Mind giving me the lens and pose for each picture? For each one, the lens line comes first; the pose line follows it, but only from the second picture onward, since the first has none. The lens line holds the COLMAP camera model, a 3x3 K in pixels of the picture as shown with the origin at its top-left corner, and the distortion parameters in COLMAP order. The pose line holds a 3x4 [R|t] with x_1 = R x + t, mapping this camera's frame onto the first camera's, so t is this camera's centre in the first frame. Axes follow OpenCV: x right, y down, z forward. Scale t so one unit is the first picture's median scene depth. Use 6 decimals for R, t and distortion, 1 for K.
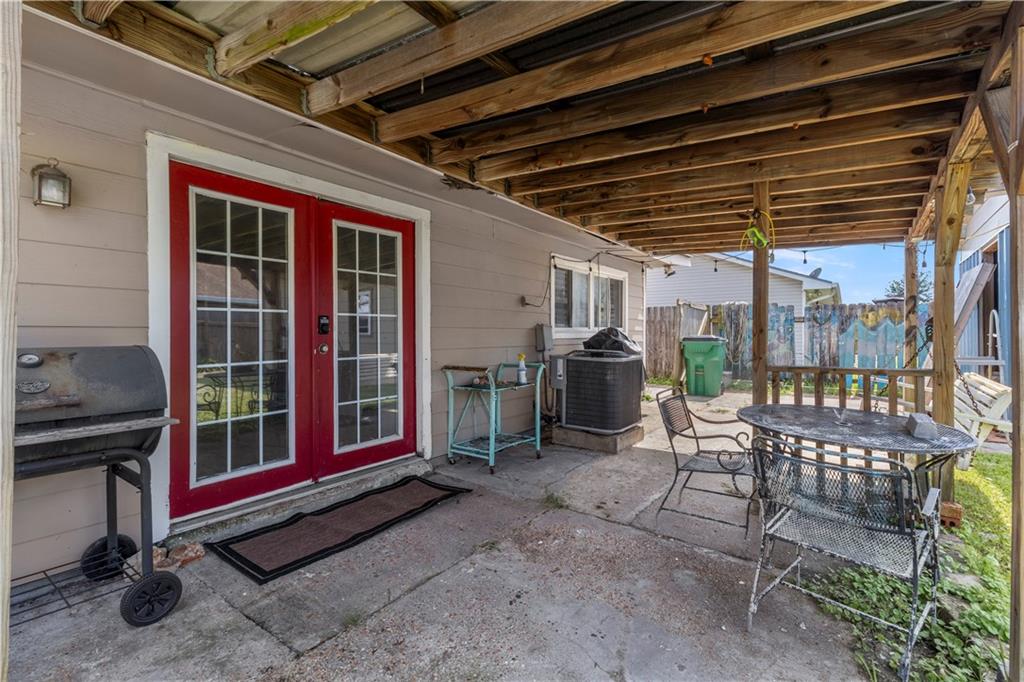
lens RADIAL K [[487.8, 0, 512.9], [0, 487.8, 336.1], [0, 0, 1]] dist [-0.000690, -0.000012]
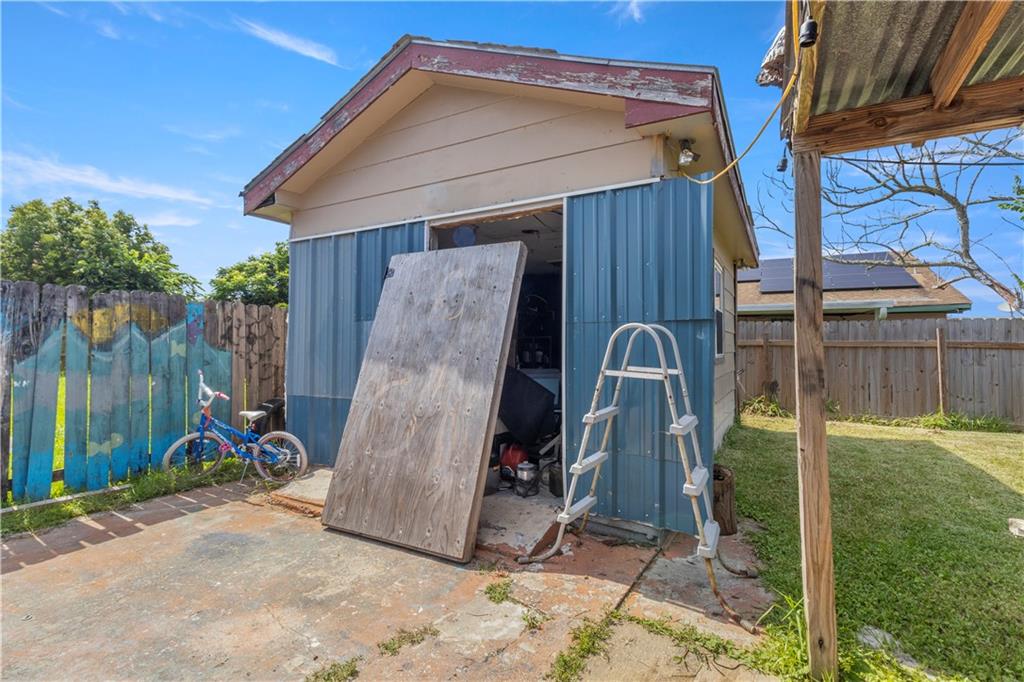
lens RADIAL K [[487.8, 0, 510.8], [0, 487.8, 341.5], [0, 0, 1]] dist [-0.000690, -0.000012]
pose [[-0.114558, 0.014981, 0.993304, 0.246893], [0.003993, 0.999885, -0.014620, -0.011552], [-0.993409, 0.002292, -0.114605, 0.665742]]
